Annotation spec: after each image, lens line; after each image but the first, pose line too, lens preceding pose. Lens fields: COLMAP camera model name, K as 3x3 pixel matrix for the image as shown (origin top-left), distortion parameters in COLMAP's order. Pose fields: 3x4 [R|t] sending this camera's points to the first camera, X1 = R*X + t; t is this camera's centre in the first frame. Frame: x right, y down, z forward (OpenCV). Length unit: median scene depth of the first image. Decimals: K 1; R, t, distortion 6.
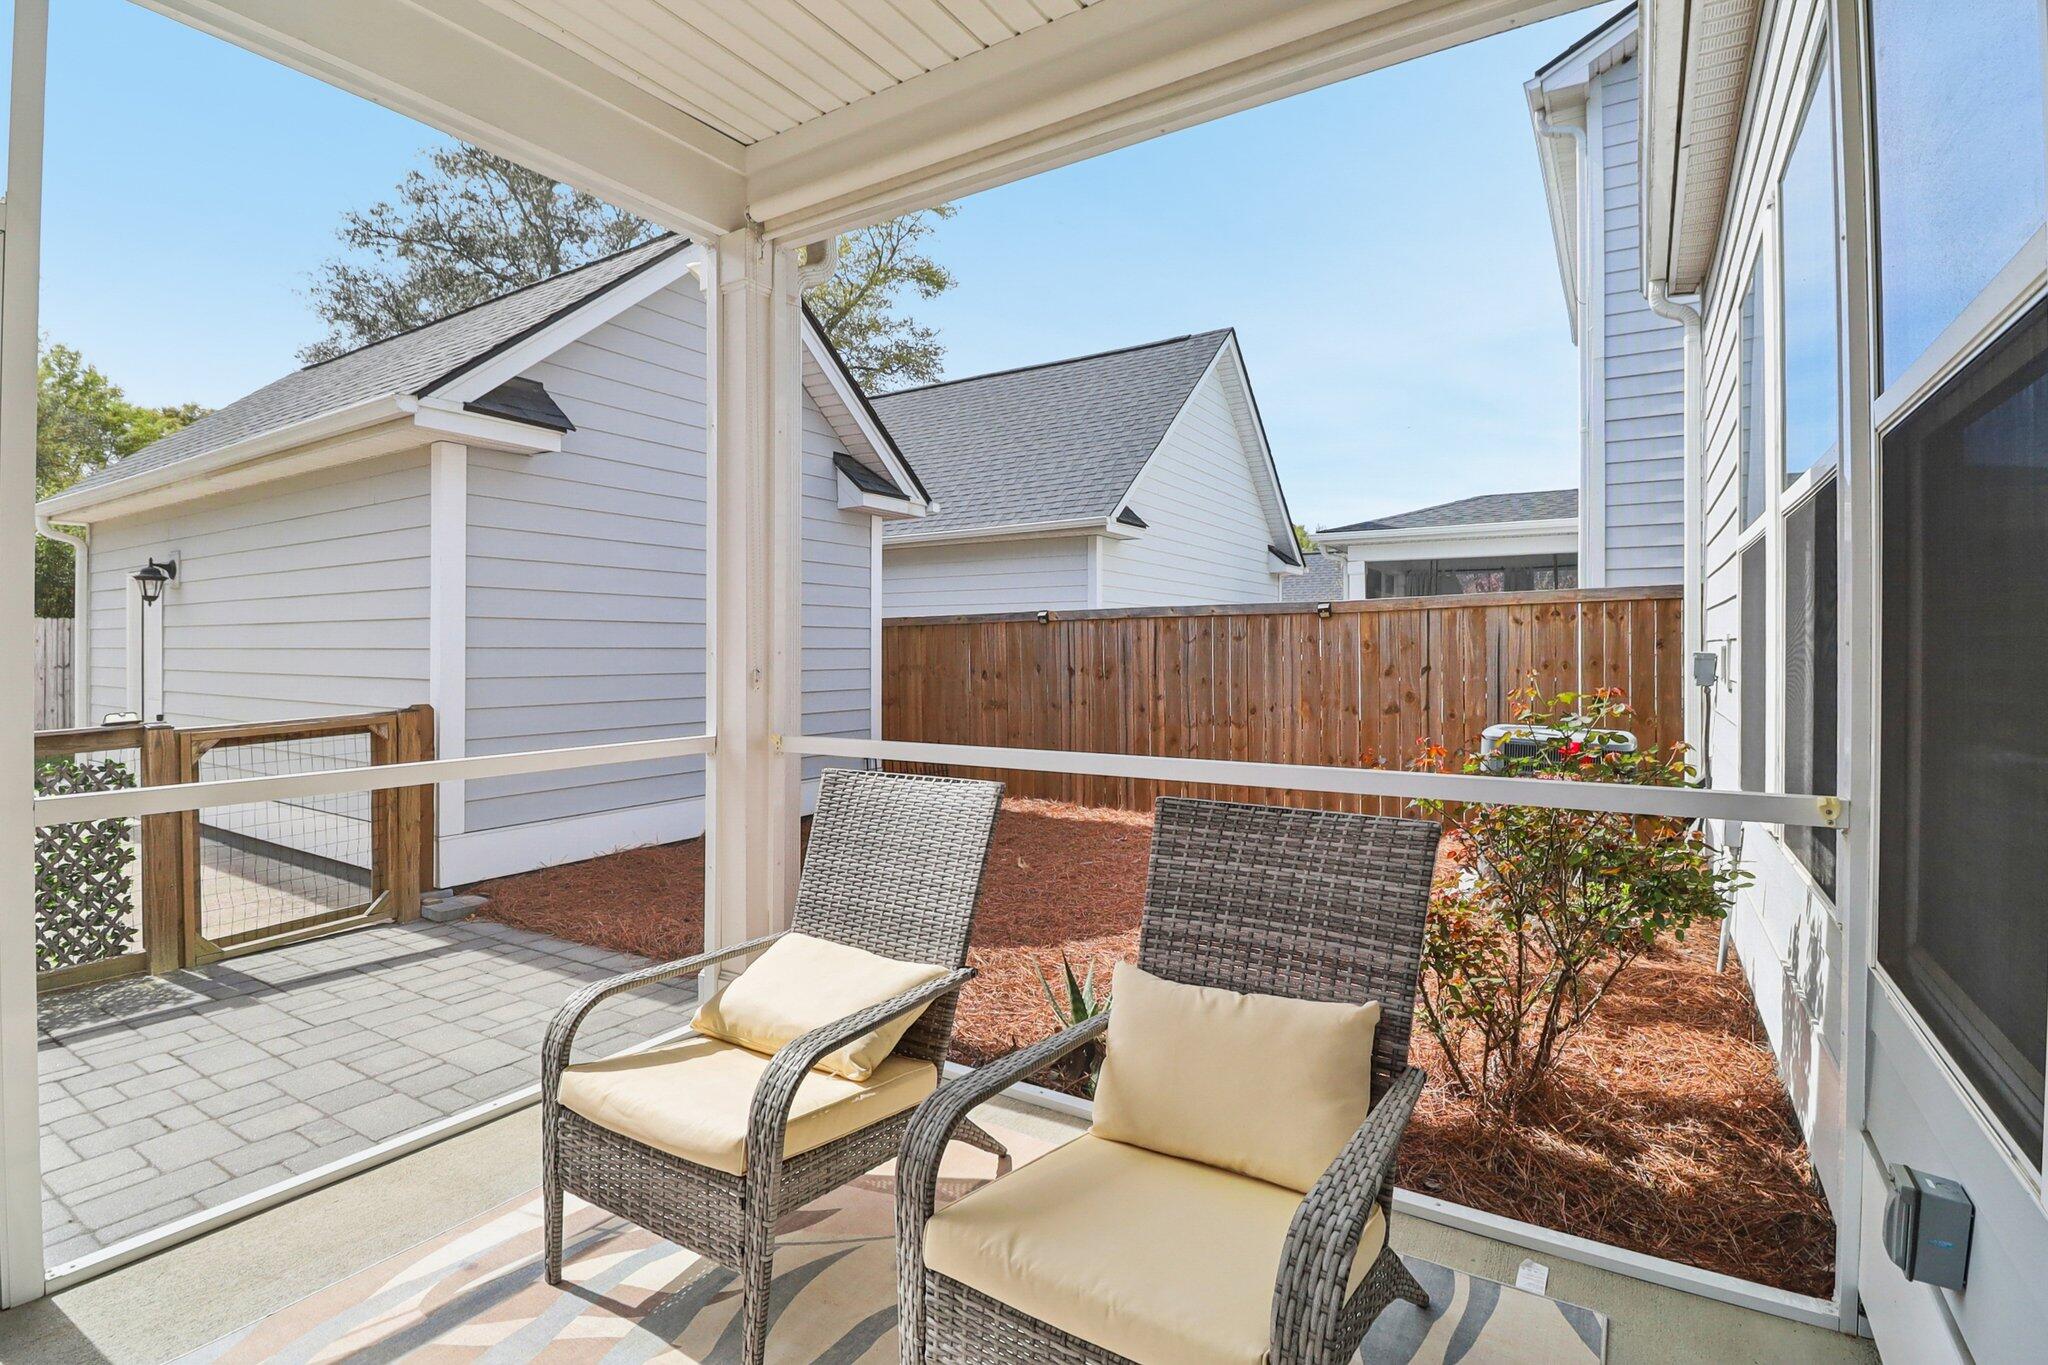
lens RADIAL K [[951.0, 0, 1029.1], [0, 951.0, 646.6], [0, 0, 1]] dist [-0.001660, -0.011578]
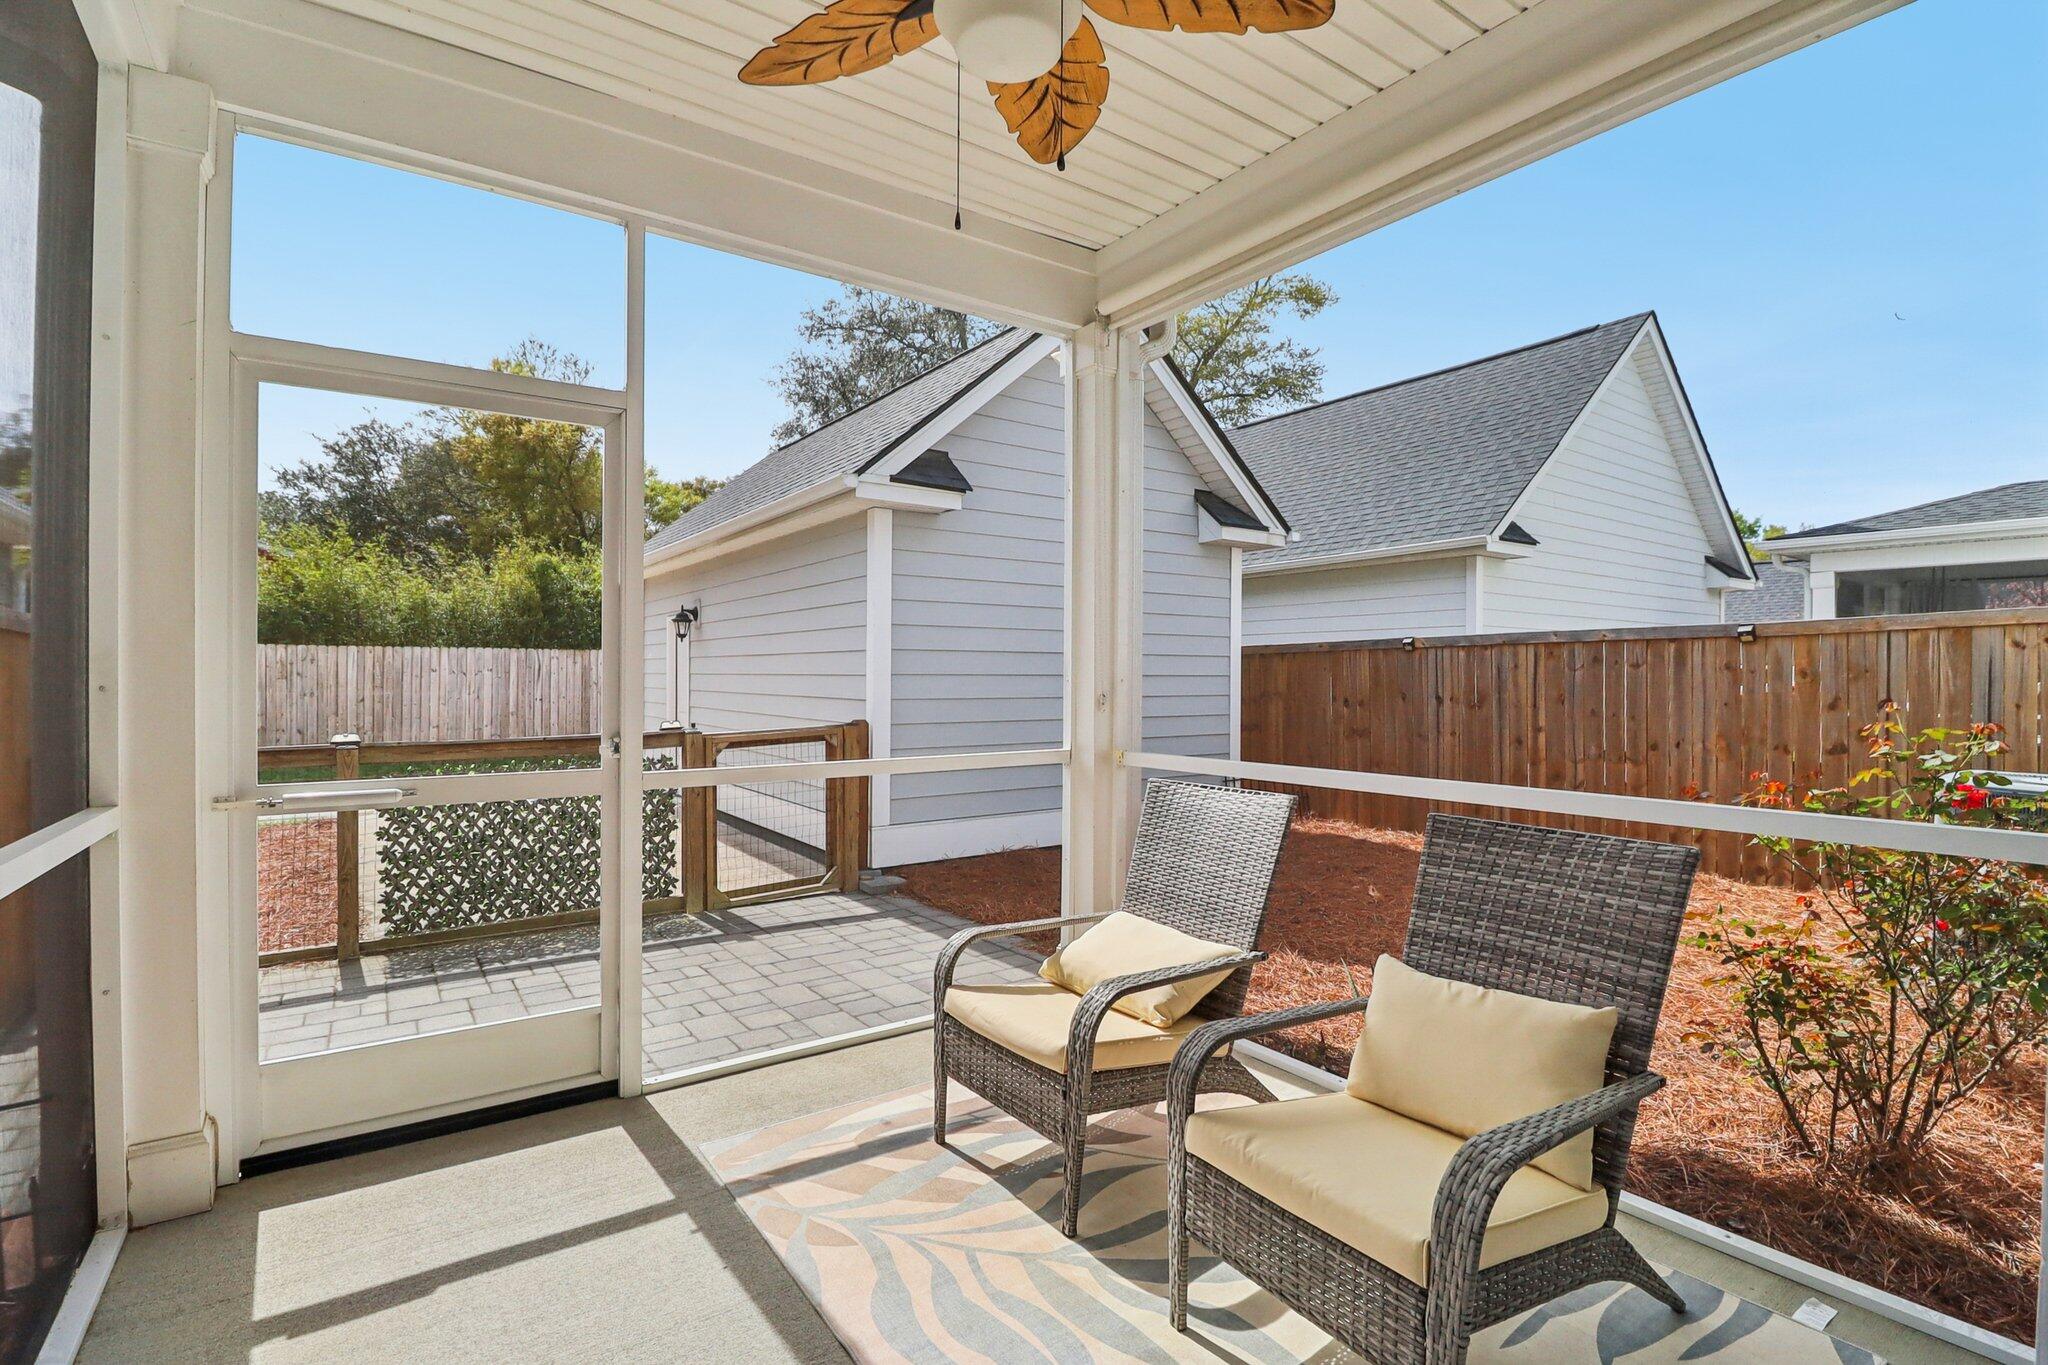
lens RADIAL K [[963.7, 0, 1025.3], [0, 963.7, 664.7], [0, 0, 1]] dist [-0.000631, -0.013555]
pose [[0.920952, -0.001356, -0.389674, 0.078250], [-0.001832, 0.999968, -0.007810, -0.002879], [0.389672, 0.007907, 0.920920, -0.121401]]
